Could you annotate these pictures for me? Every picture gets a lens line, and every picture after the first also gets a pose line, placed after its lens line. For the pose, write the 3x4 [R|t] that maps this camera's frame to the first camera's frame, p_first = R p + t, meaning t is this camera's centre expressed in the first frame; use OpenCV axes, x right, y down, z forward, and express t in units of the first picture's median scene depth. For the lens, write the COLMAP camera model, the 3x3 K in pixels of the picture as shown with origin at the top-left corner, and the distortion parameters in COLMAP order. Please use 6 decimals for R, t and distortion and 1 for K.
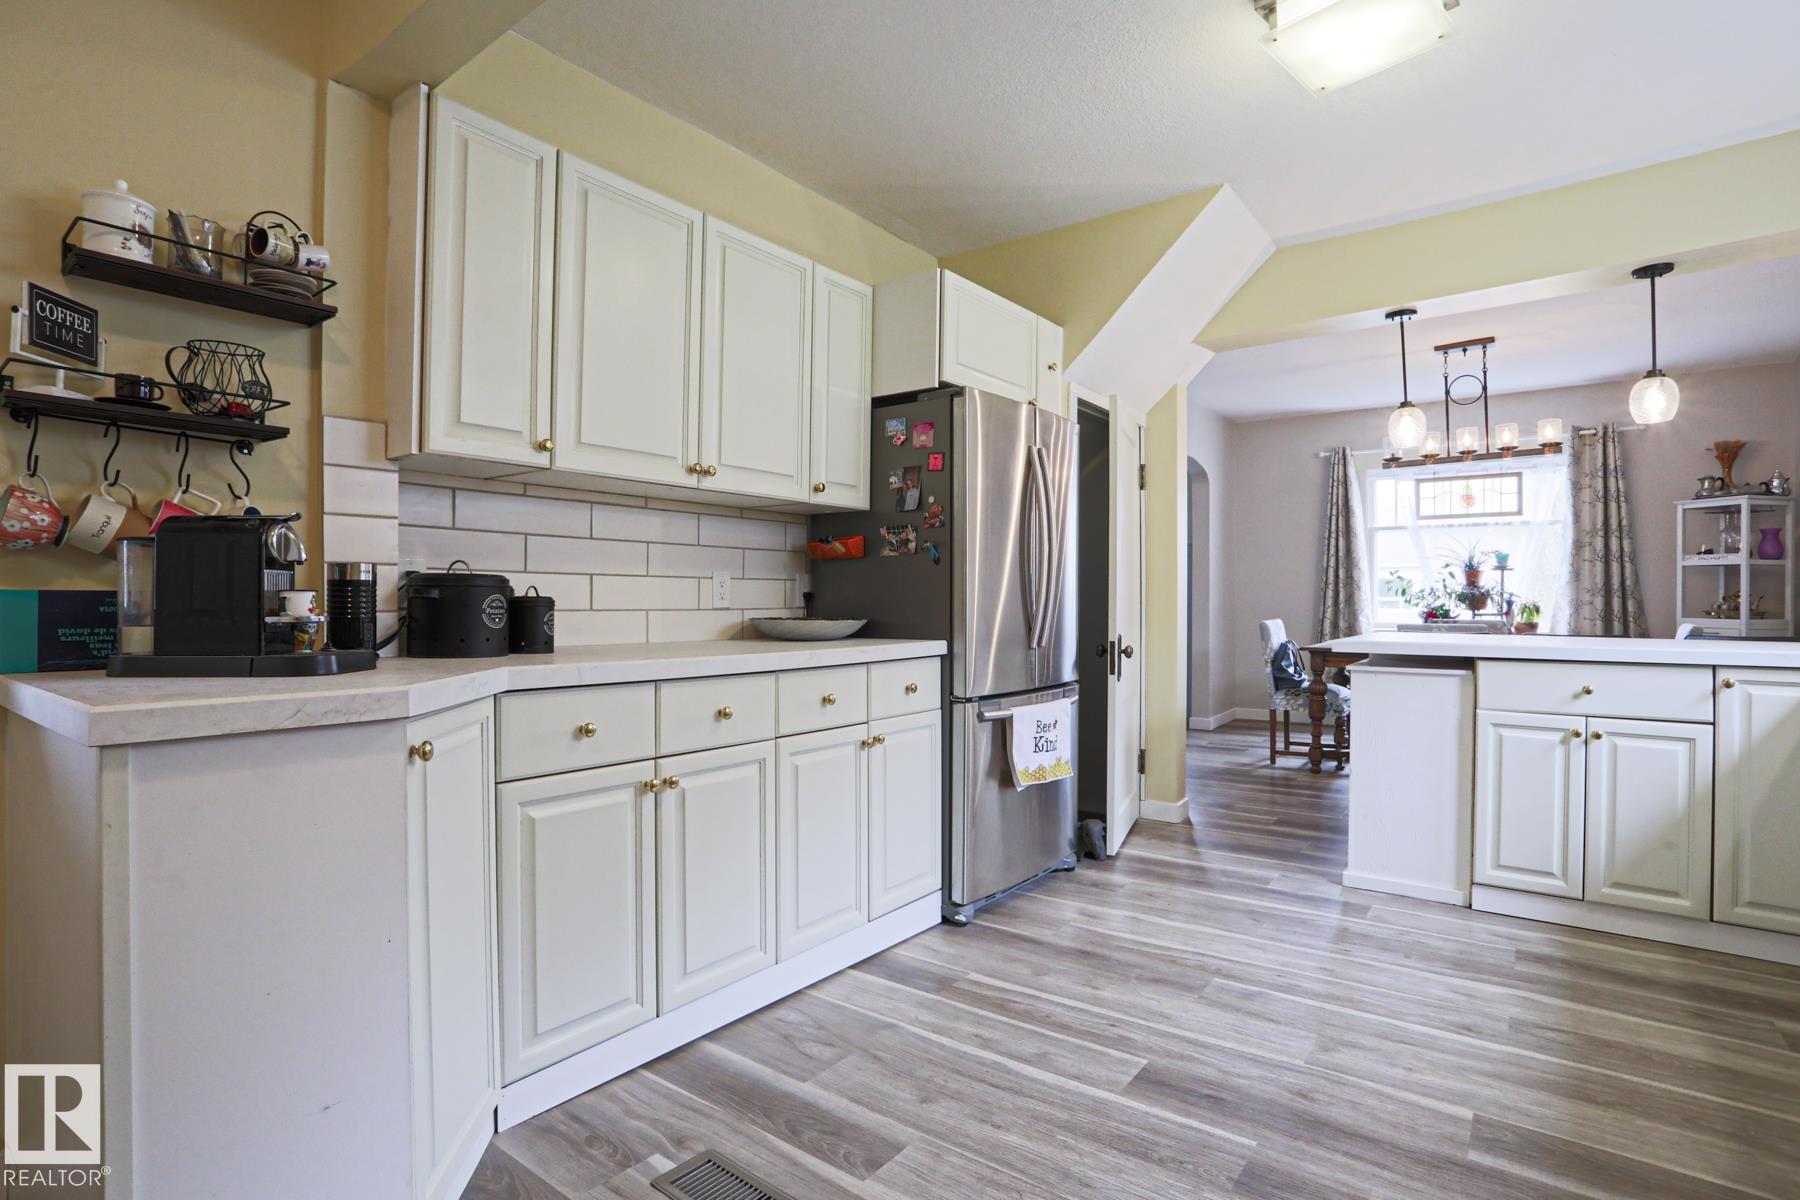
lens RADIAL K [[873.0, 0, 892.6], [0, 873.0, 597.4], [0, 0, 1]] dist [-0.067753, 0.027503]
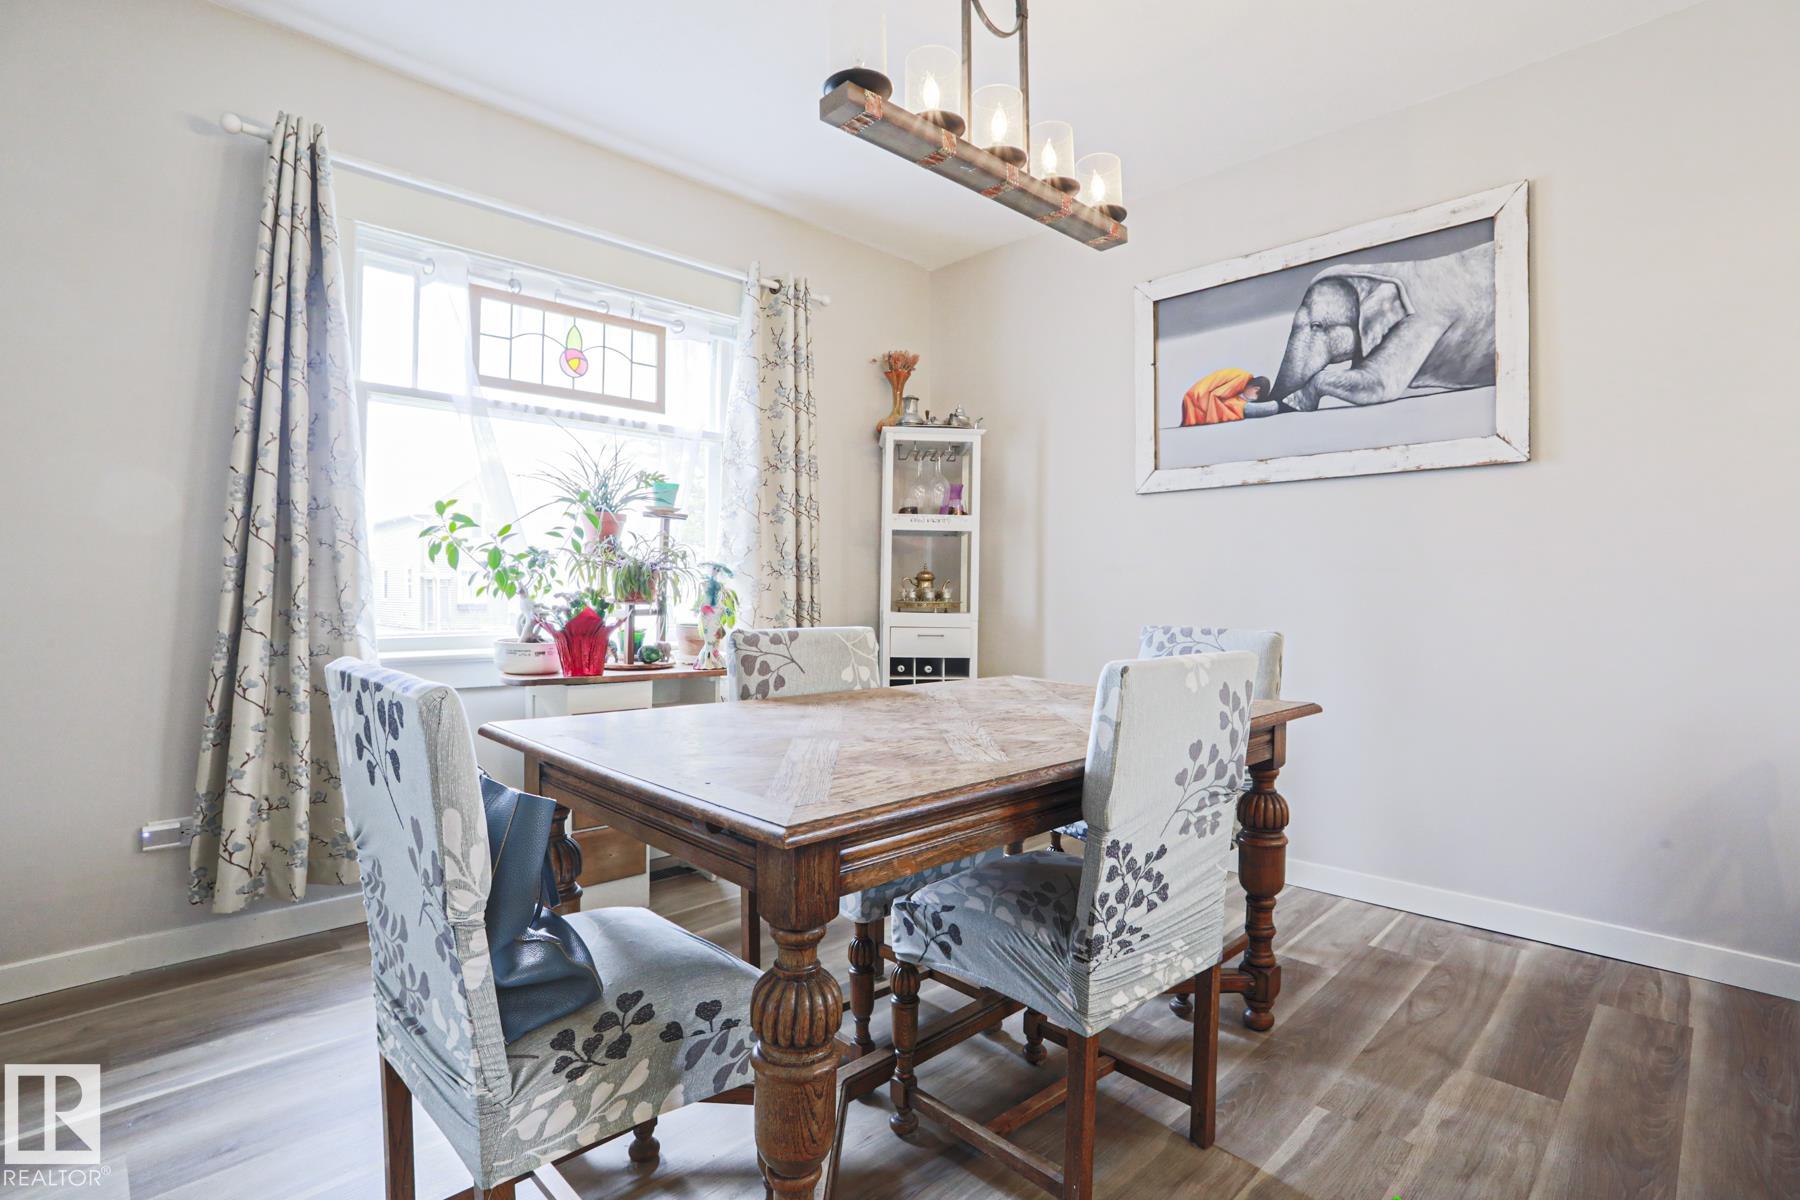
lens RADIAL K [[879.7, 0, 892.3], [0, 879.7, 602.5], [0, 0, 1]] dist [-0.084719, 0.034824]
pose [[0.142649, -0.011300, 0.989709, 0.446464], [-0.010915, 0.999856, 0.012989, 0.013260], [-0.989713, -0.012656, 0.142505, 1.417162]]
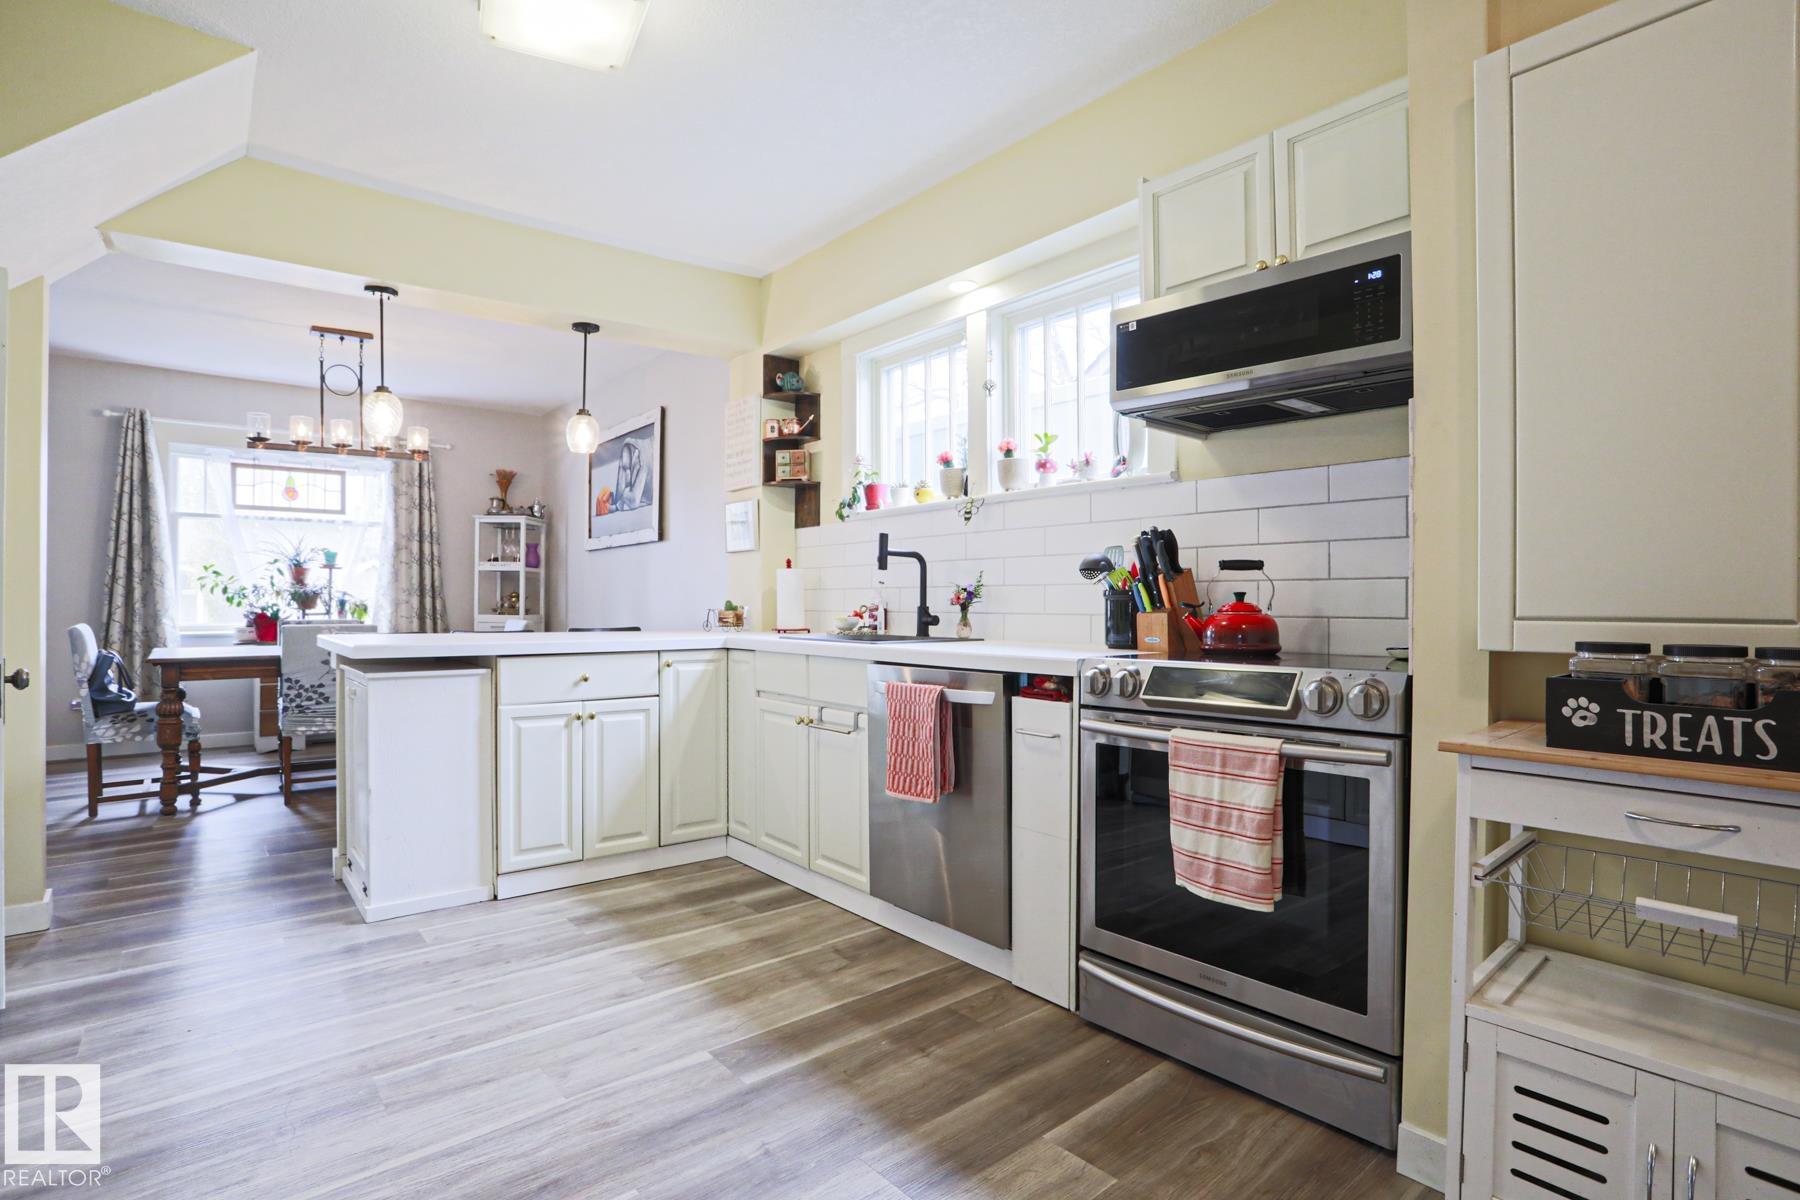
lens RADIAL K [[888.9, 0, 893.0], [0, 888.9, 605.7], [0, 0, 1]] dist [-0.073760, 0.031304]
pose [[0.229950, -0.004845, 0.973190, -0.190108], [-0.006021, 0.999961, 0.006401, 0.000791], [-0.973184, -0.007332, 0.229912, 0.237485]]
